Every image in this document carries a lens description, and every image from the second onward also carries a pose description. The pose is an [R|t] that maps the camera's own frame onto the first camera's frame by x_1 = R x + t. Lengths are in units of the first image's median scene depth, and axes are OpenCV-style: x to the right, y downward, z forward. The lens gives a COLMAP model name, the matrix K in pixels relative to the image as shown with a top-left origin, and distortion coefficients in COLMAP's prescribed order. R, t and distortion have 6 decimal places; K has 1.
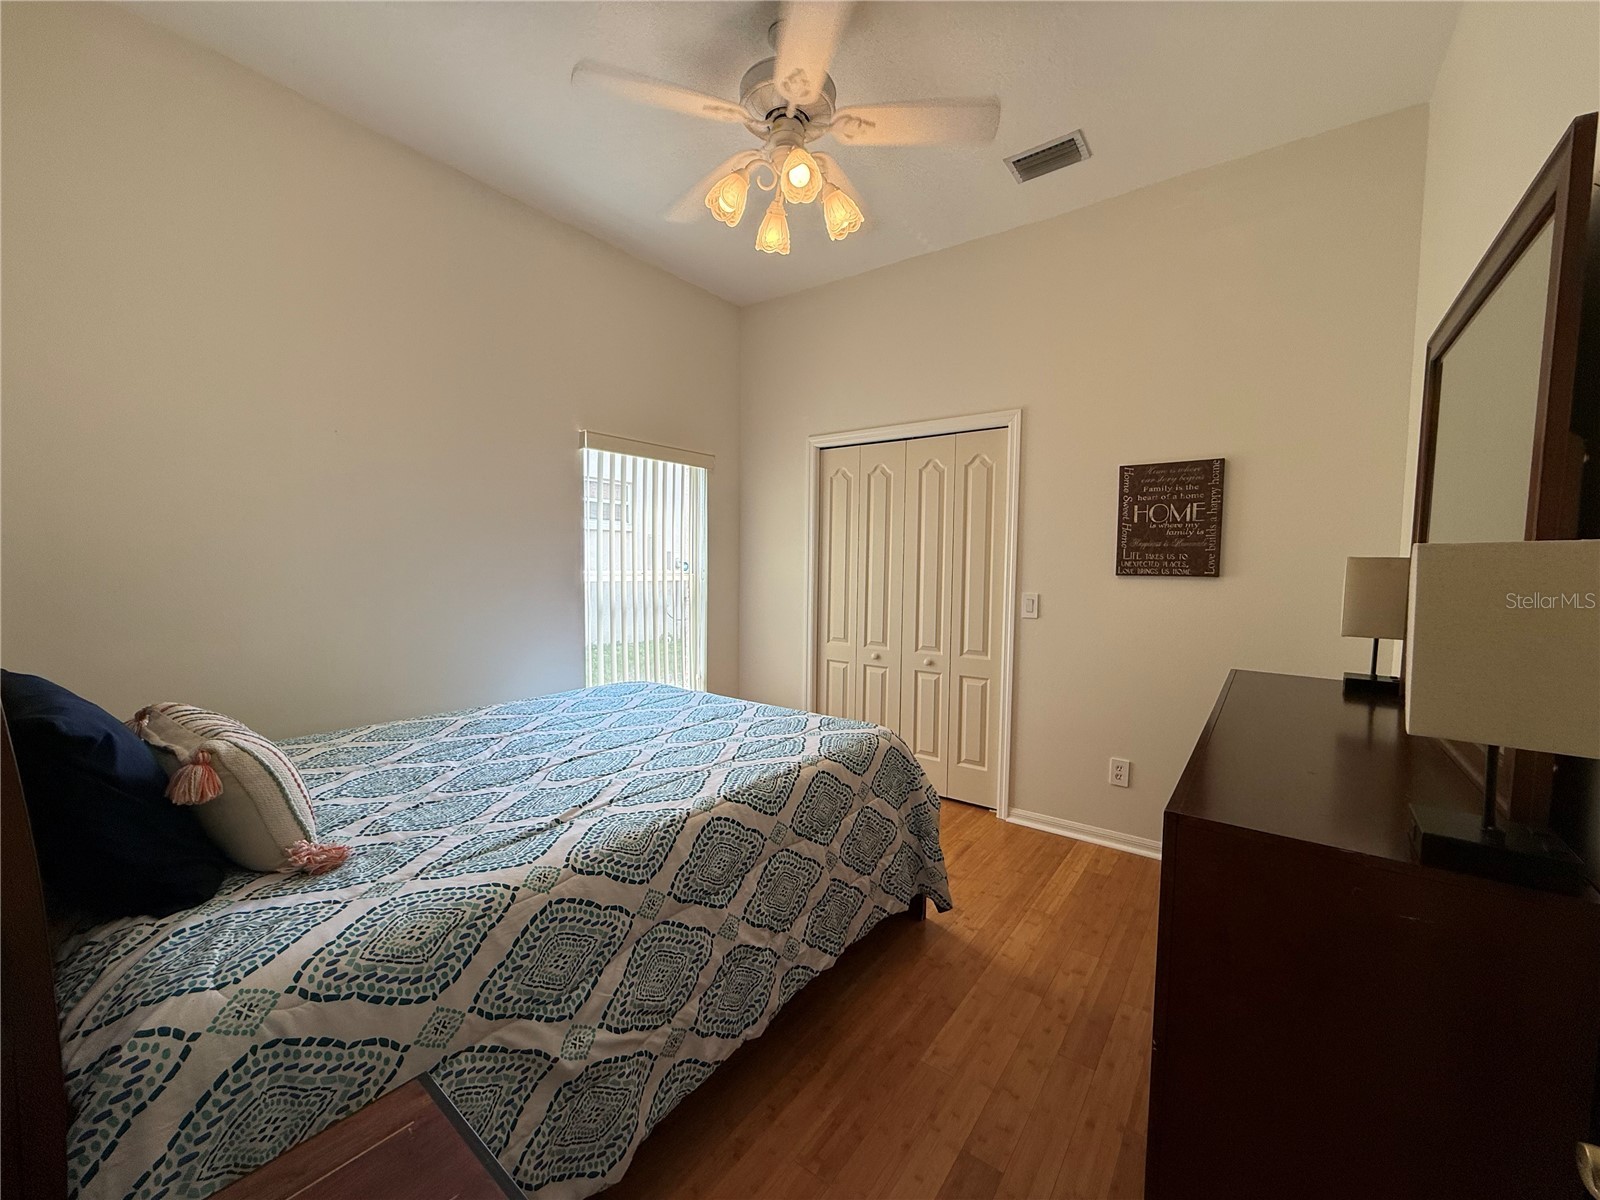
lens RADIAL K [[640.0, 0, 799.1], [0, 640.0, 599.2], [0, 0, 1]] dist [-0.000191, 0.000449]
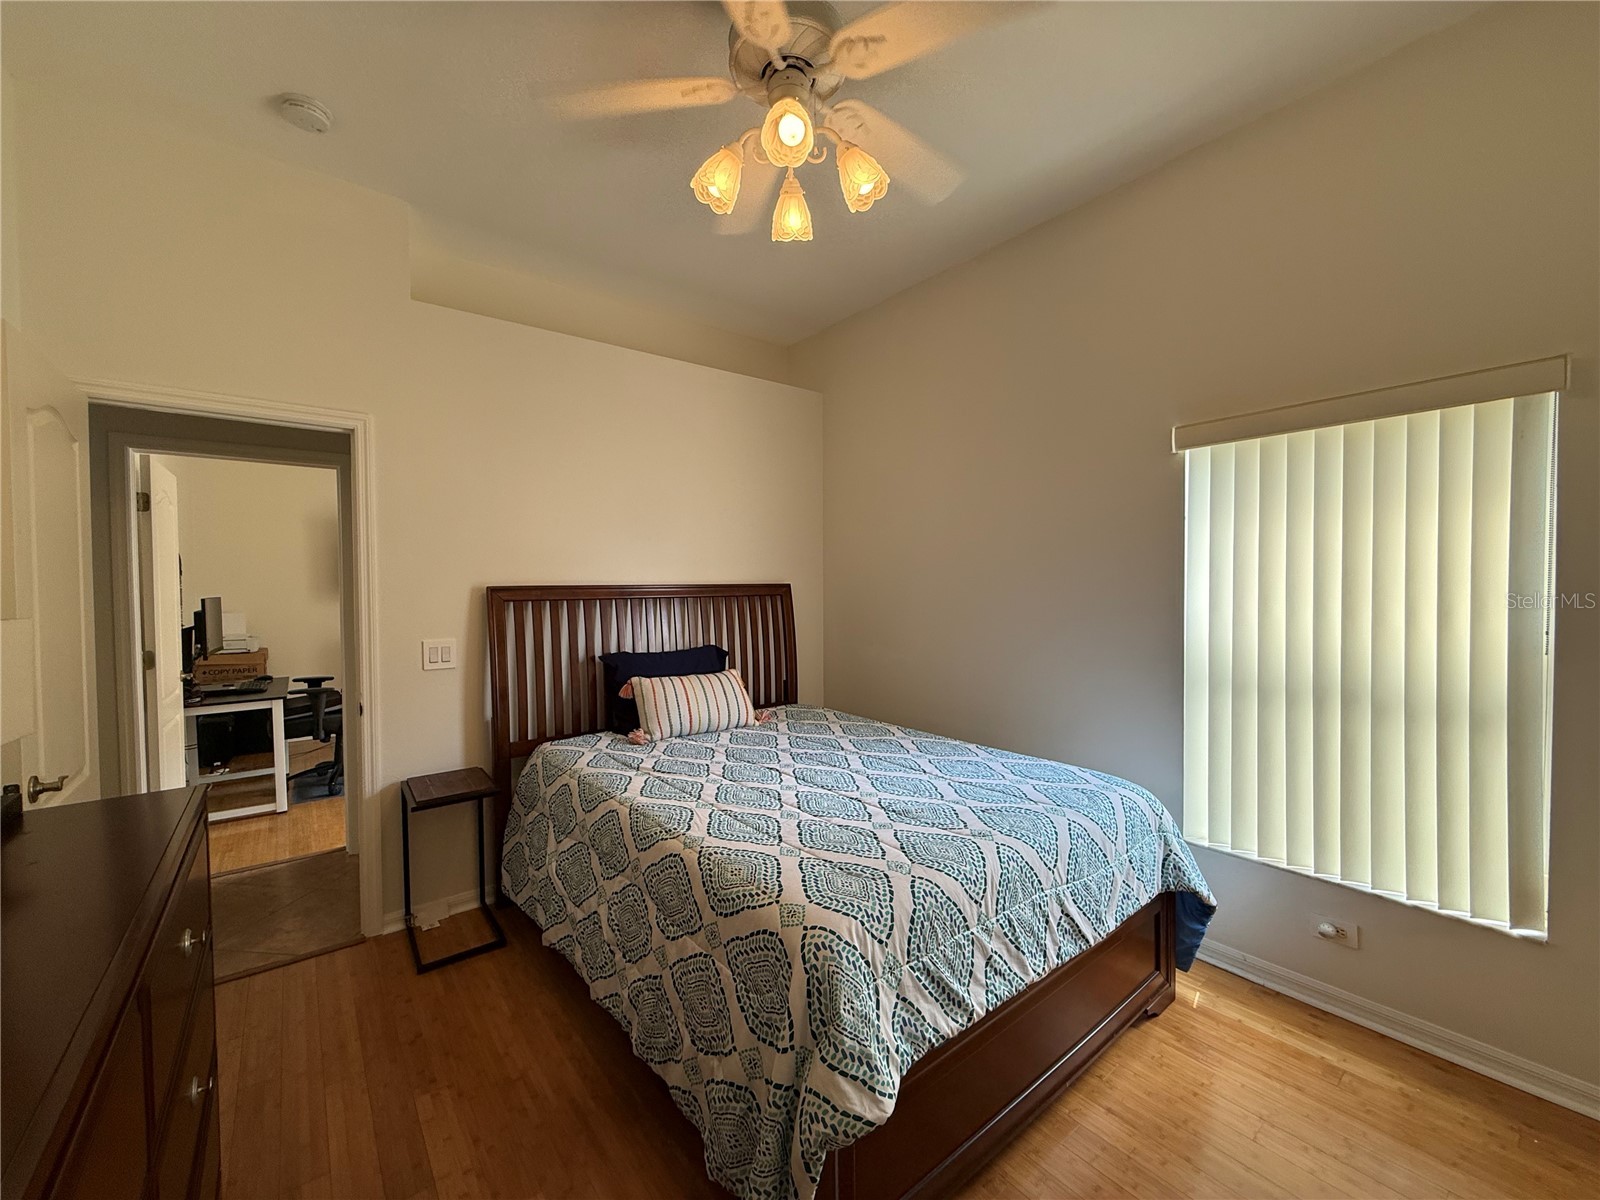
lens RADIAL K [[640.0, 0, 804.1], [0, 640.0, 601.8], [0, 0, 1]] dist [-0.000191, 0.000449]
pose [[-0.252930, 0.014672, -0.967373, 0.749351], [-0.052445, 0.998207, 0.028852, -0.101998], [0.966062, 0.058031, -0.251707, 1.225138]]
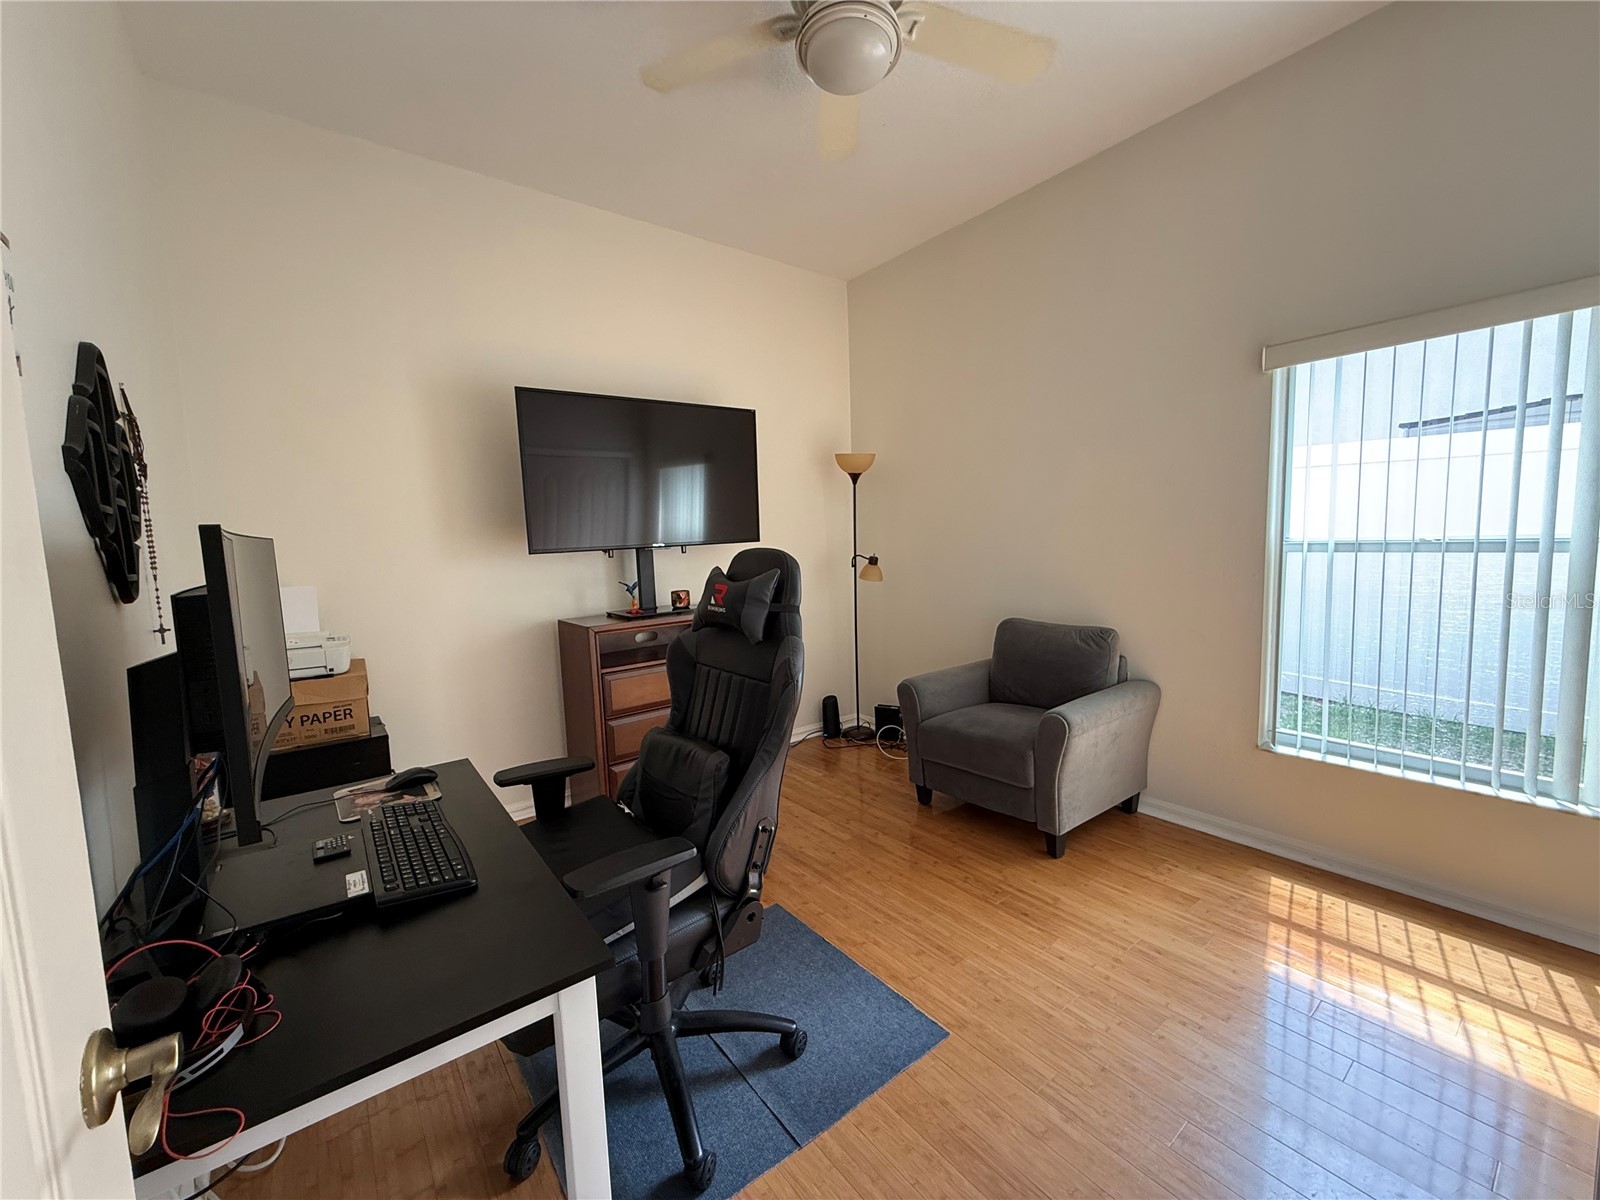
lens RADIAL K [[640.0, 0, 796.9], [0, 640.0, 602.7], [0, 0, 1]] dist [-0.000191, 0.000449]
pose [[-0.269262, 0.098526, -0.958014, 0.695622], [-0.023289, 0.993796, 0.108751, -0.095452], [0.962785, 0.051594, -0.265297, 1.139962]]
